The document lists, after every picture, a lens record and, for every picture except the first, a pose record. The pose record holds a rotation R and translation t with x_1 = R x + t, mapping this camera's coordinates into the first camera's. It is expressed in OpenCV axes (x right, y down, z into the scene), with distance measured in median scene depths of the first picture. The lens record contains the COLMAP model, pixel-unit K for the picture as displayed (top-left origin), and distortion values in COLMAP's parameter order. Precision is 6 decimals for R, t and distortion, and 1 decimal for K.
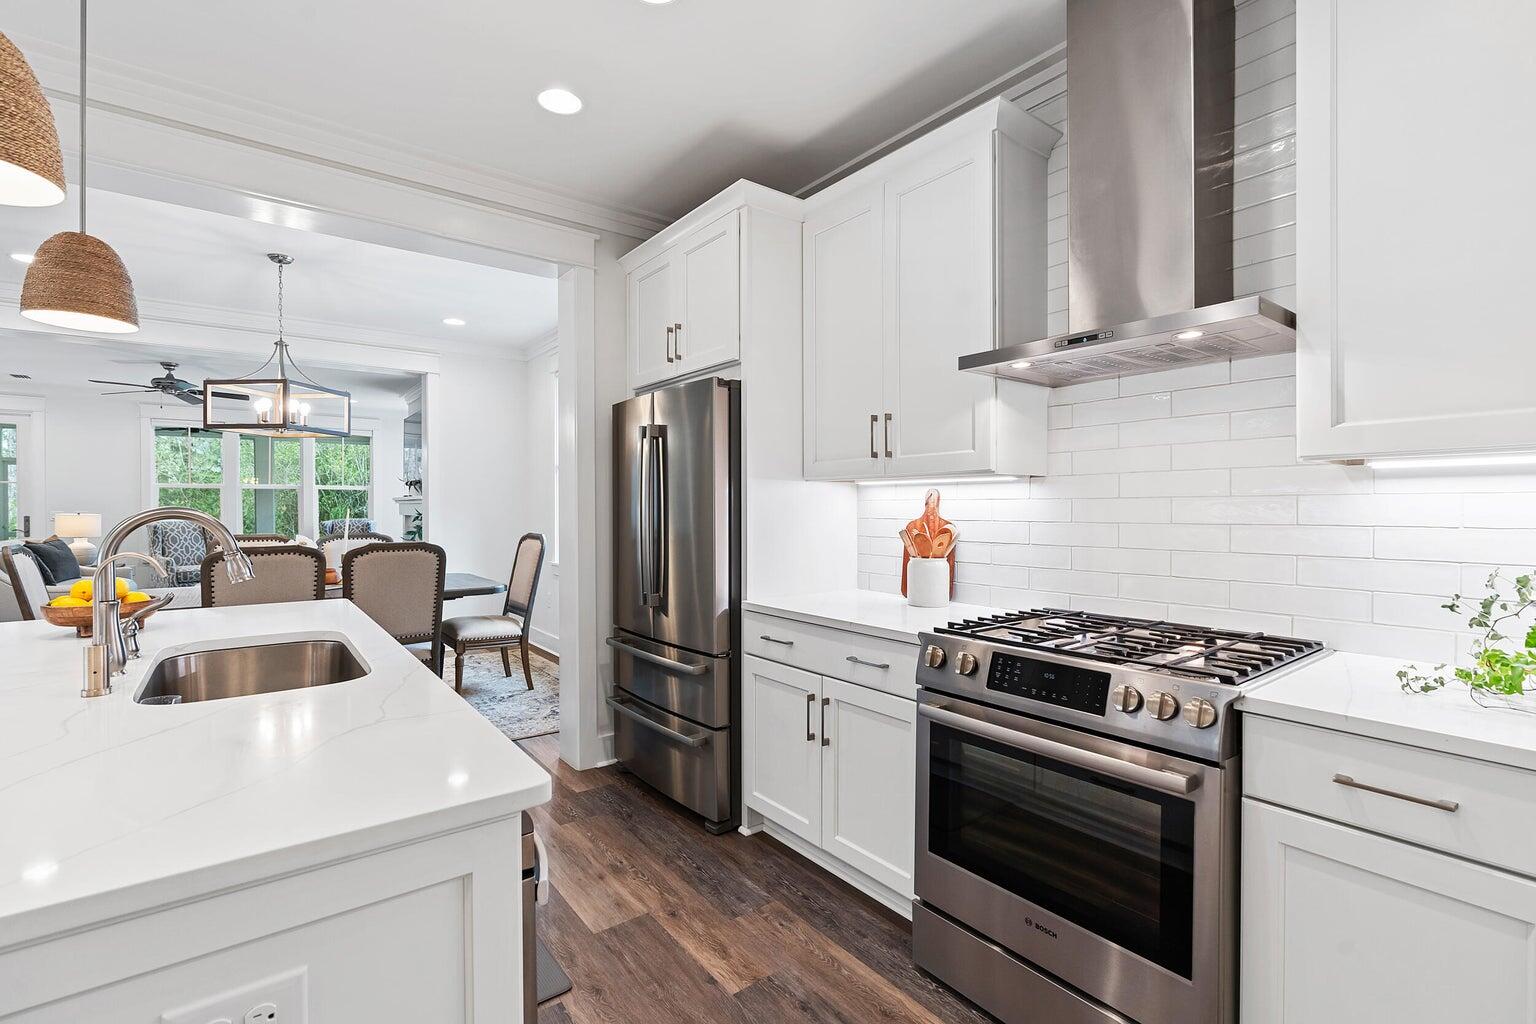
lens RADIAL K [[685.8, 0, 765.2], [0, 685.8, 506.0], [0, 0, 1]] dist [-0.002801, 0.000855]
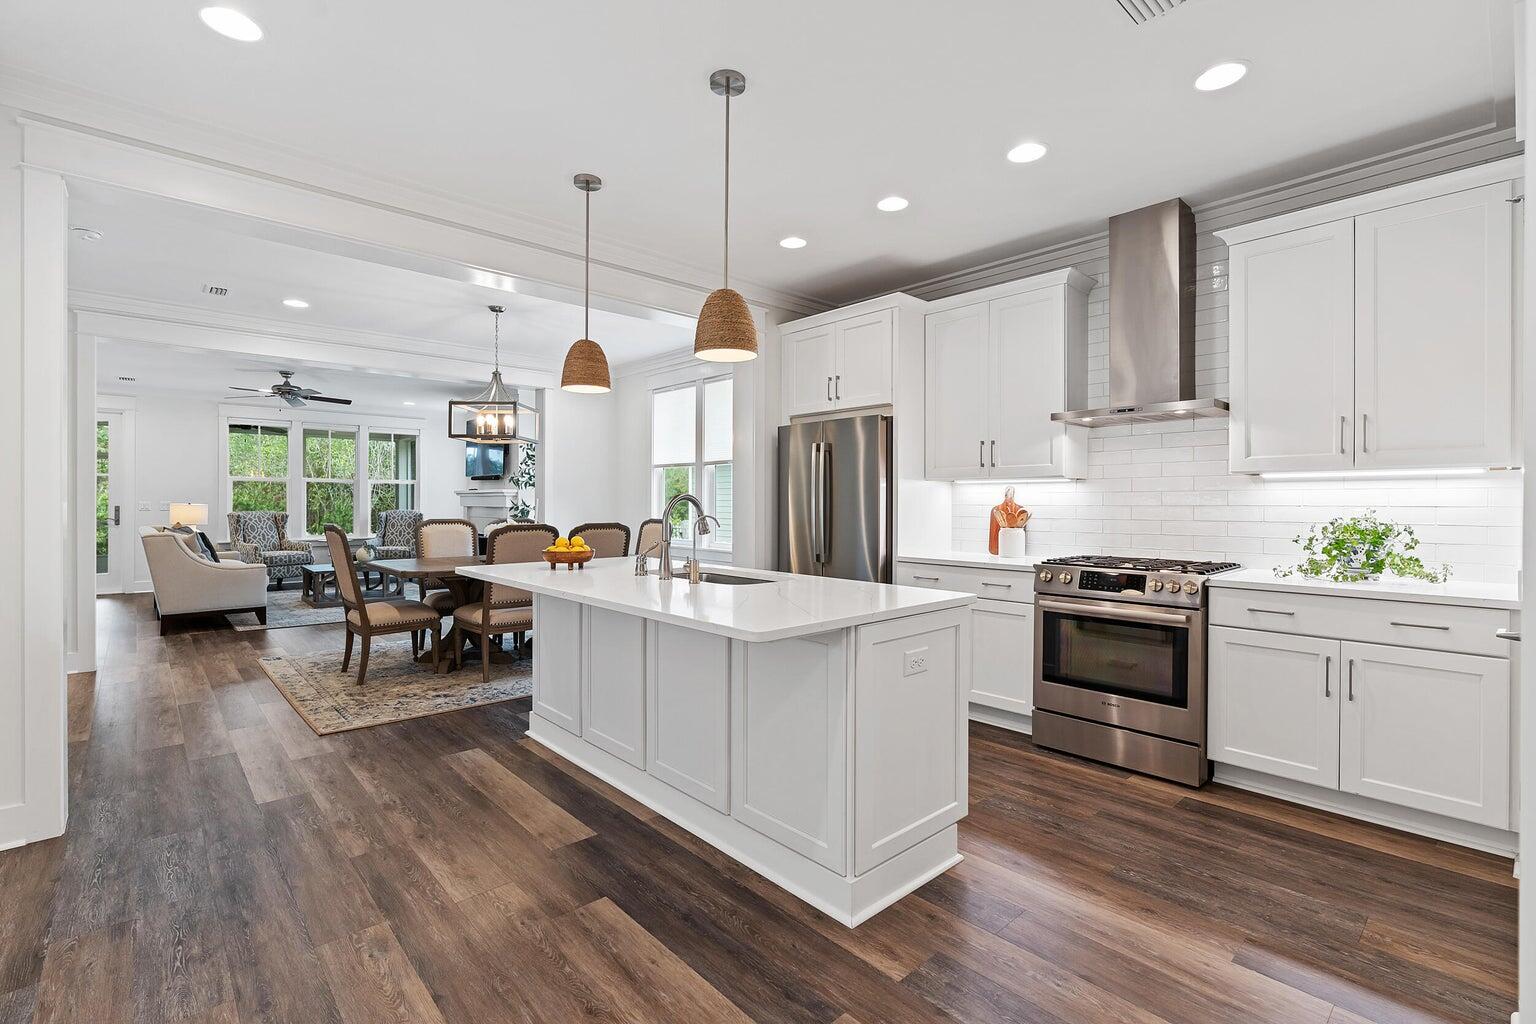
lens RADIAL K [[686.9, 0, 764.6], [0, 686.9, 498.0], [0, 0, 1]] dist [-0.001536, 0.000694]
pose [[0.995962, 0.002824, 0.089729, -0.534173], [-0.002480, 0.999989, -0.003945, 0.012596], [-0.089739, 0.003707, 0.995958, -0.621158]]
